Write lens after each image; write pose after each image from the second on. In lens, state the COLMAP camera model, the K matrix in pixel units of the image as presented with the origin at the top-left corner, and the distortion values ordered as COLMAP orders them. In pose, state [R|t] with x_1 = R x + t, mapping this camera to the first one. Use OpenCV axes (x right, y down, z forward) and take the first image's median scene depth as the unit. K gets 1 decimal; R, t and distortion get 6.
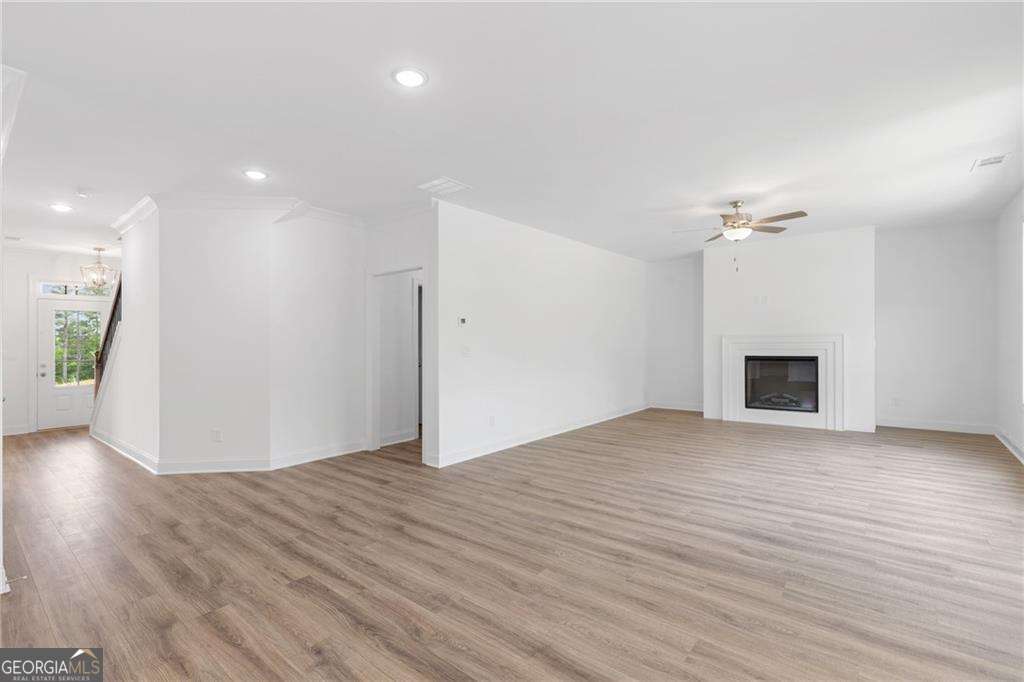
lens RADIAL K [[475.1, 0, 511.7], [0, 475.1, 339.8], [0, 0, 1]] dist [0.016190, 0.000560]
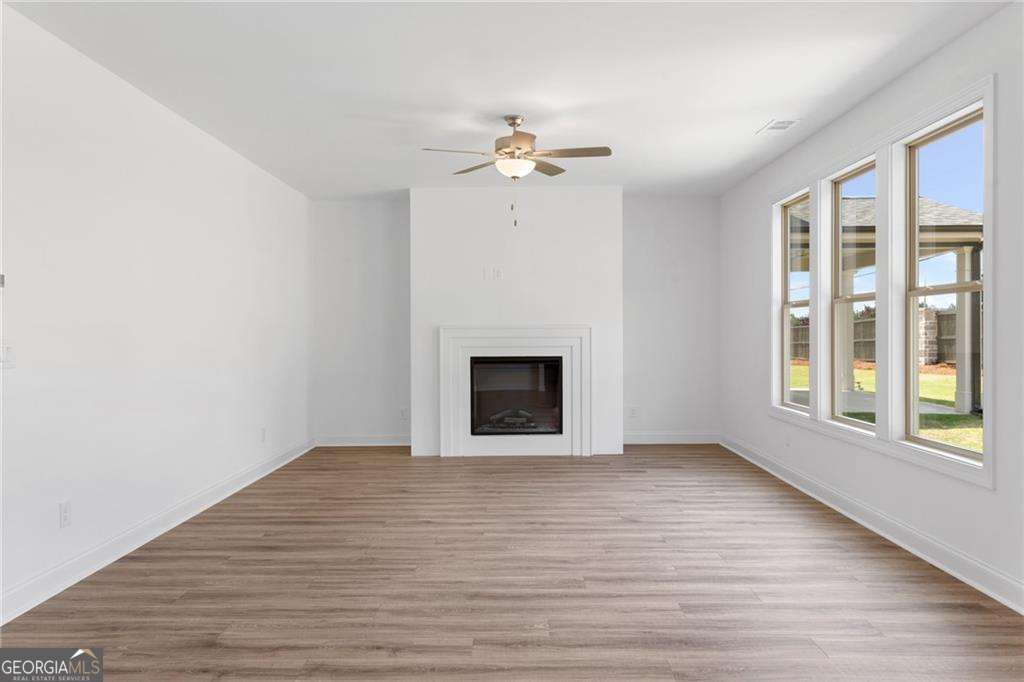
lens RADIAL K [[736.4, 0, 512.5], [0, 736.4, 343.7], [0, 0, 1]] dist [0.012182, -0.002865]
pose [[0.772449, 0.000150, 0.635077, -0.163039], [-0.009299, 0.999895, 0.011075, 0.004695], [-0.635009, -0.014460, 0.772370, 0.236930]]
